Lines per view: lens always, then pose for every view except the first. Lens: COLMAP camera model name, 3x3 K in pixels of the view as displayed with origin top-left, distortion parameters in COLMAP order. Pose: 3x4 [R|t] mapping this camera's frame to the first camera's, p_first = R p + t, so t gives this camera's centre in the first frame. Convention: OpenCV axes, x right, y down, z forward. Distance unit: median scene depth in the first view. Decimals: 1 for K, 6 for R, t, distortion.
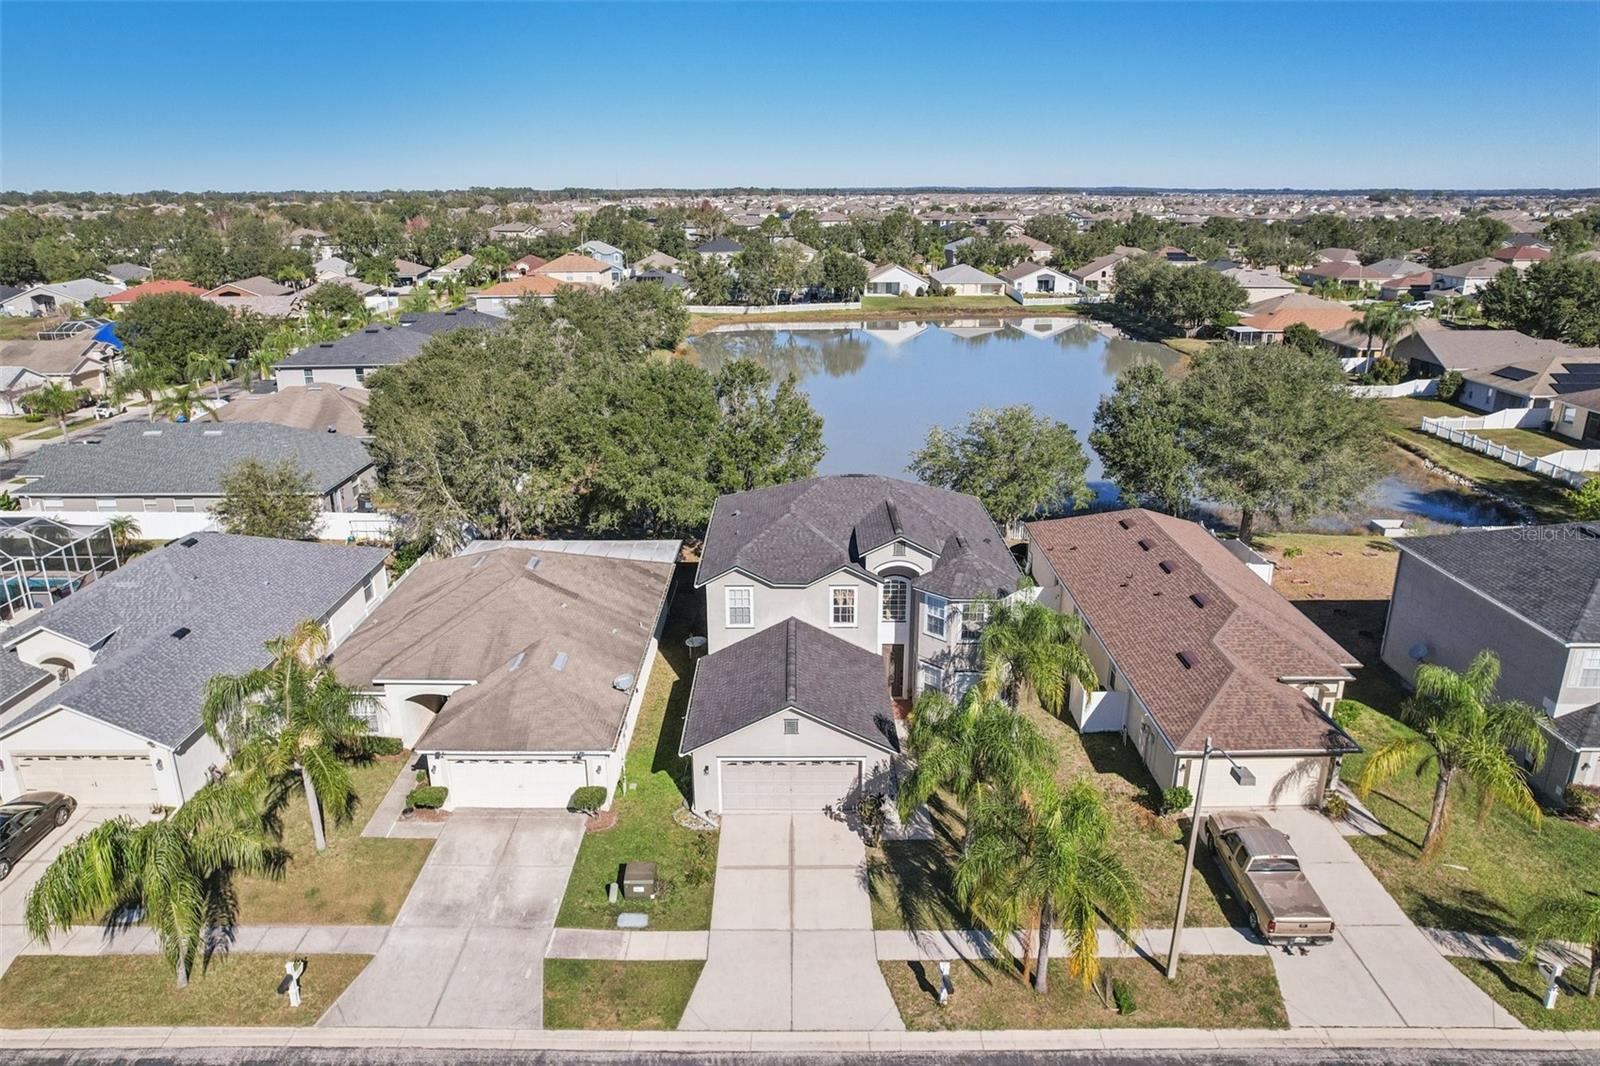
lens RADIAL K [[1037.0, 0, 794.7], [0, 1037.0, 530.1], [0, 0, 1]] dist [-0.071598, 0.057199]
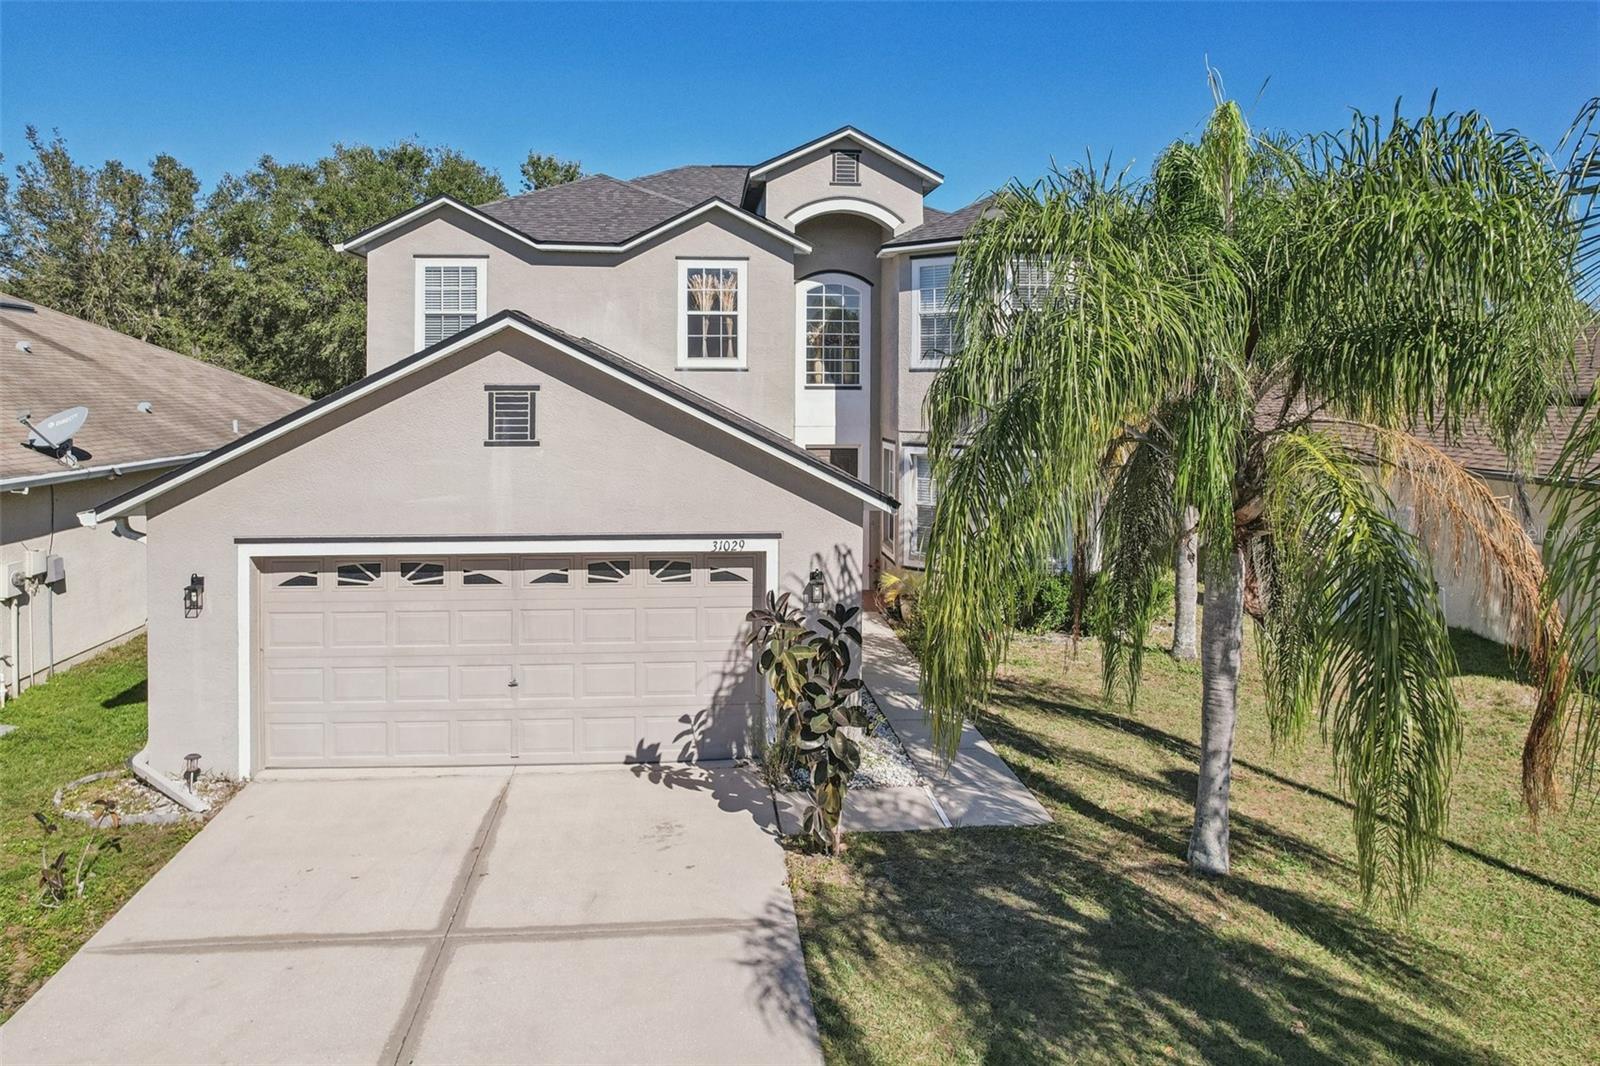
lens RADIAL K [[1076.2, 0, 781.5], [0, 1076.2, 394.9], [0, 0, 1]] dist [-0.006608, -0.001874]
pose [[0.996041, 0.010357, 0.088289, 0.034797], [0.017508, 0.950880, -0.309063, 0.220948], [-0.087153, 0.309385, 0.946935, 0.568573]]
